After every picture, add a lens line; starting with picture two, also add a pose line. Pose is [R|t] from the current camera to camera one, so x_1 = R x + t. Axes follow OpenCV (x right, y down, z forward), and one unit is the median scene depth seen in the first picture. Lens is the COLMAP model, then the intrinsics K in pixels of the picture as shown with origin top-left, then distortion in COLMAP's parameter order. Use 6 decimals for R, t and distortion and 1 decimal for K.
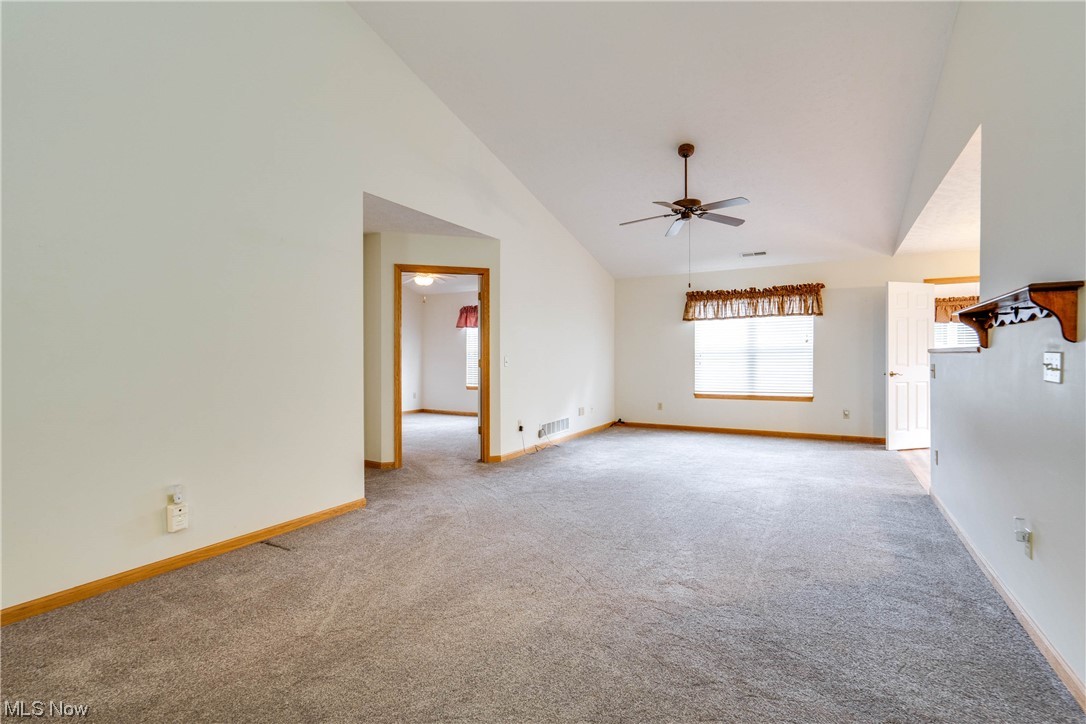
lens RADIAL K [[502.6, 0, 548.7], [0, 502.6, 358.9], [0, 0, 1]] dist [-0.007303, 0.000761]
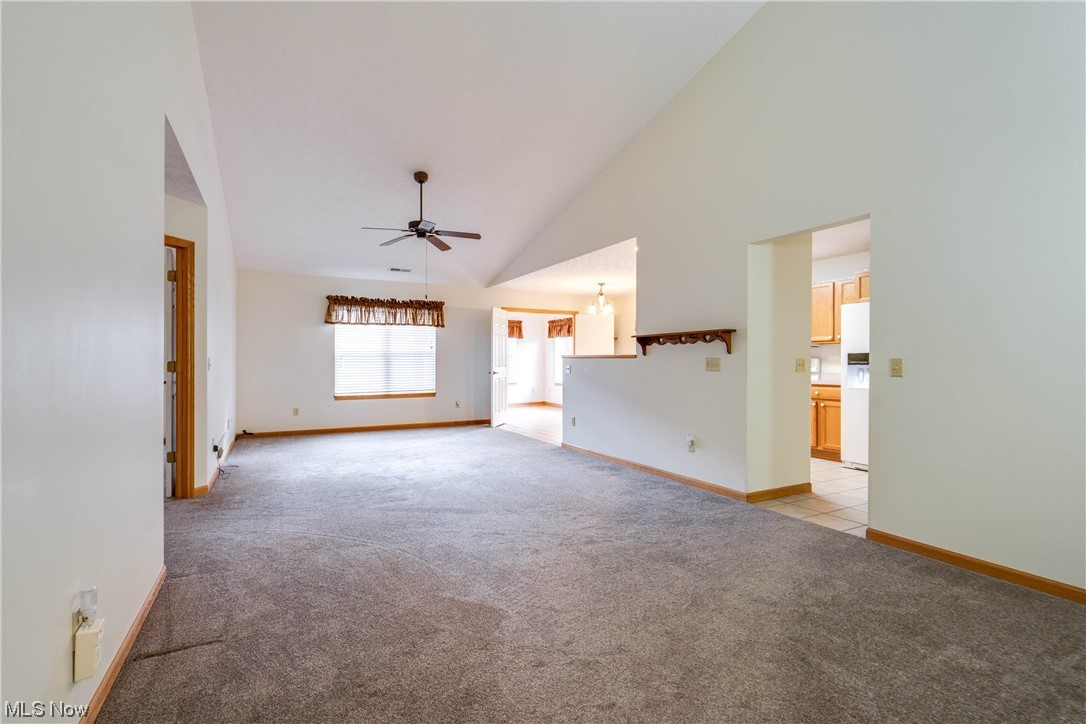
lens RADIAL K [[502.6, 0, 540.1], [0, 502.6, 362.9], [0, 0, 1]] dist [-0.007303, 0.000761]
pose [[0.535394, -0.000744, 0.844602, -0.376762], [0.000350, 1.000000, 0.000659, 0.001826], [-0.844602, -0.000057, 0.535394, 0.117041]]
